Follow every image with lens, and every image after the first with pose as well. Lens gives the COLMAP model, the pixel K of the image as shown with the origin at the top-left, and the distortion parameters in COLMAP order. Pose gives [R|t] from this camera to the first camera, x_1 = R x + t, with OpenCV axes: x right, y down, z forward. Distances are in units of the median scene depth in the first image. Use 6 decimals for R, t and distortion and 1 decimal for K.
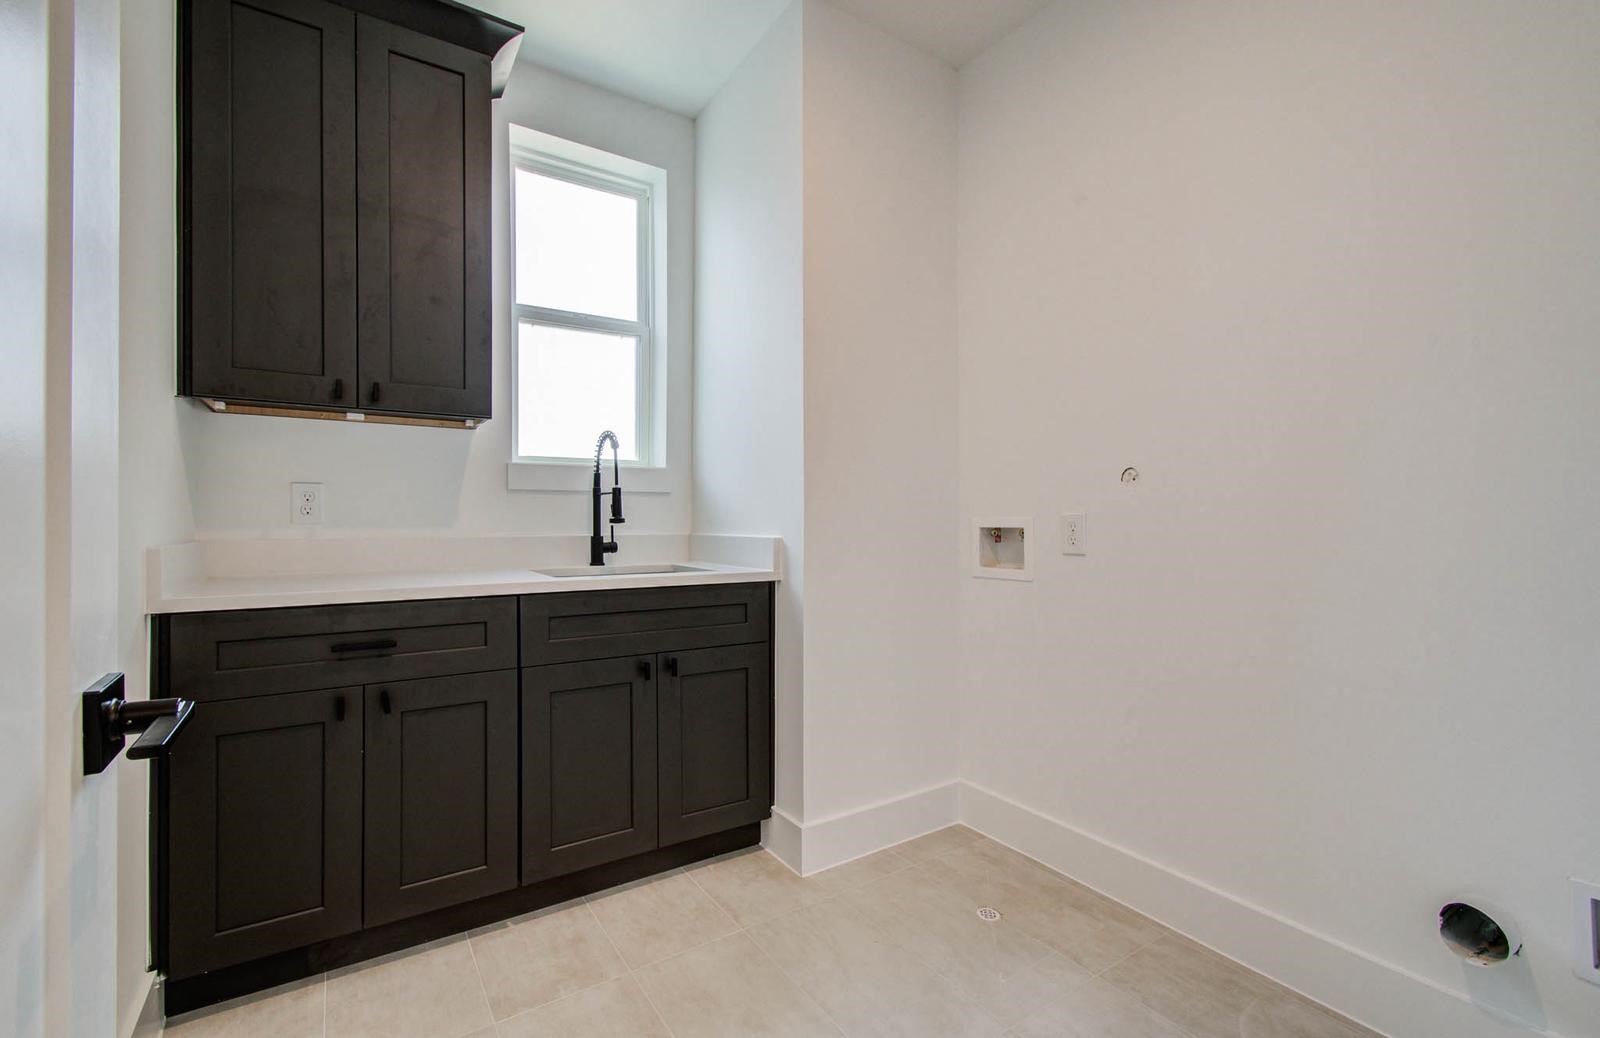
lens RADIAL K [[692.6, 0, 789.9], [0, 692.6, 518.6], [0, 0, 1]] dist [-0.004536, 0.000647]
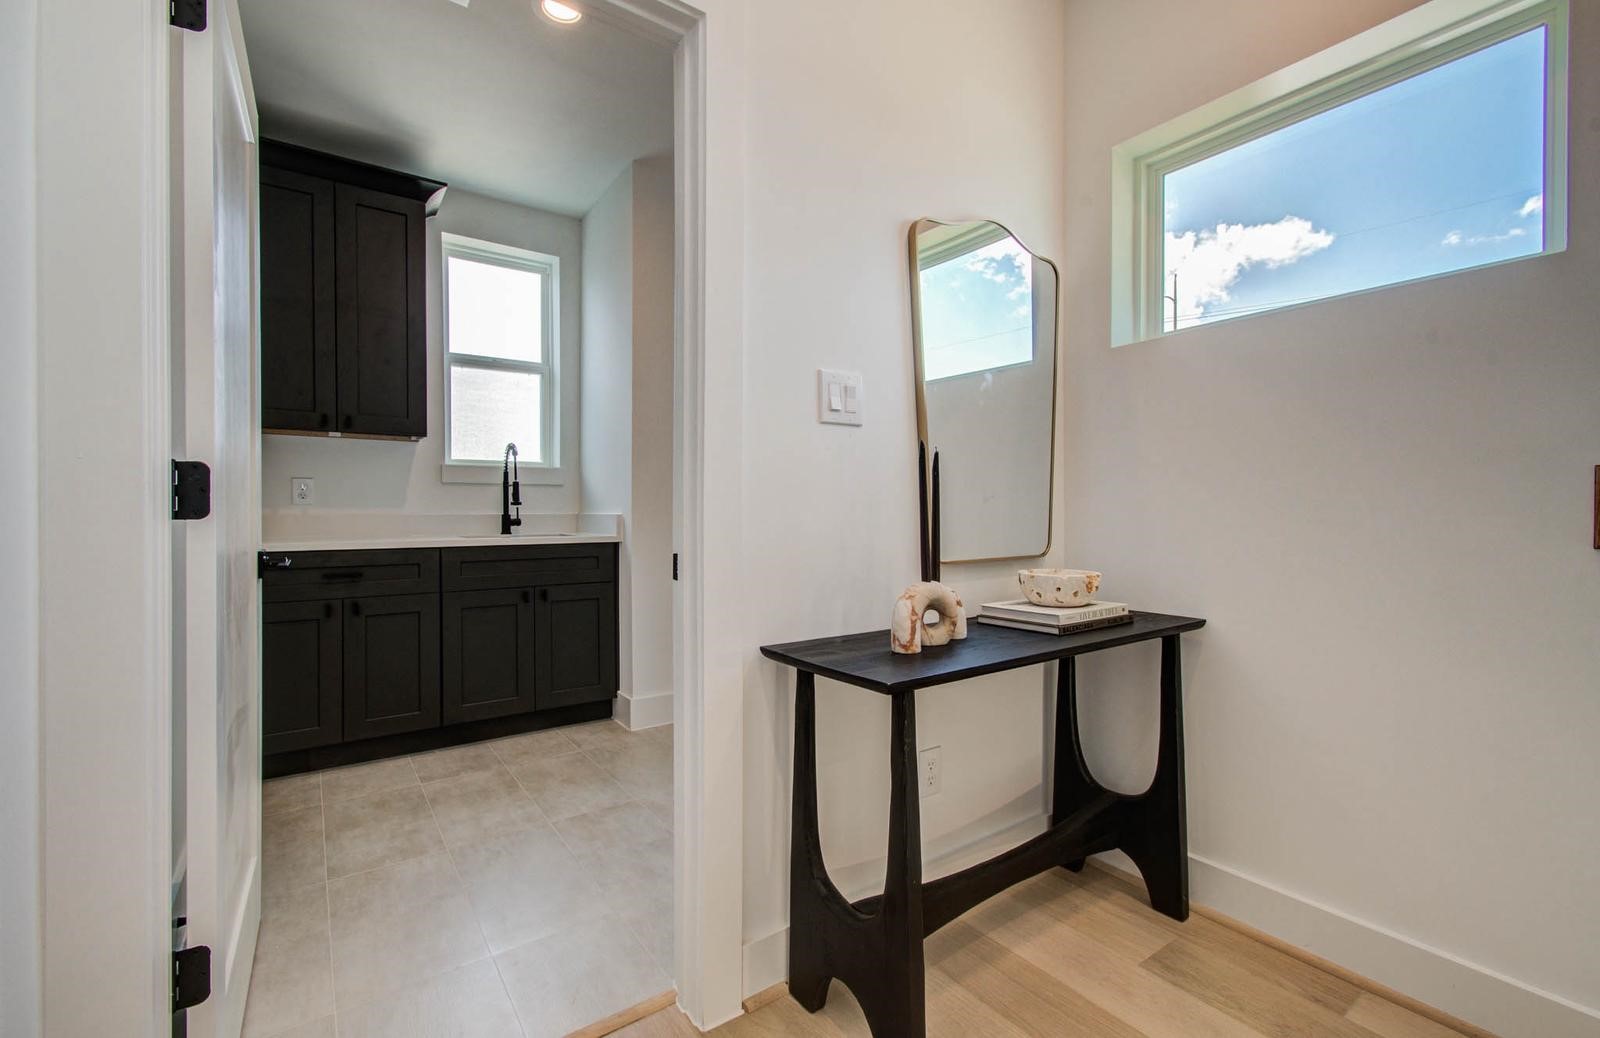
lens RADIAL K [[692.6, 0, 813.9], [0, 692.6, 515.6], [0, 0, 1]] dist [-0.004536, 0.000647]
pose [[0.998562, -0.001429, 0.053599, 0.324499], [0.001058, 0.999975, 0.006965, 0.020100], [-0.053608, -0.006898, 0.998538, -0.546737]]
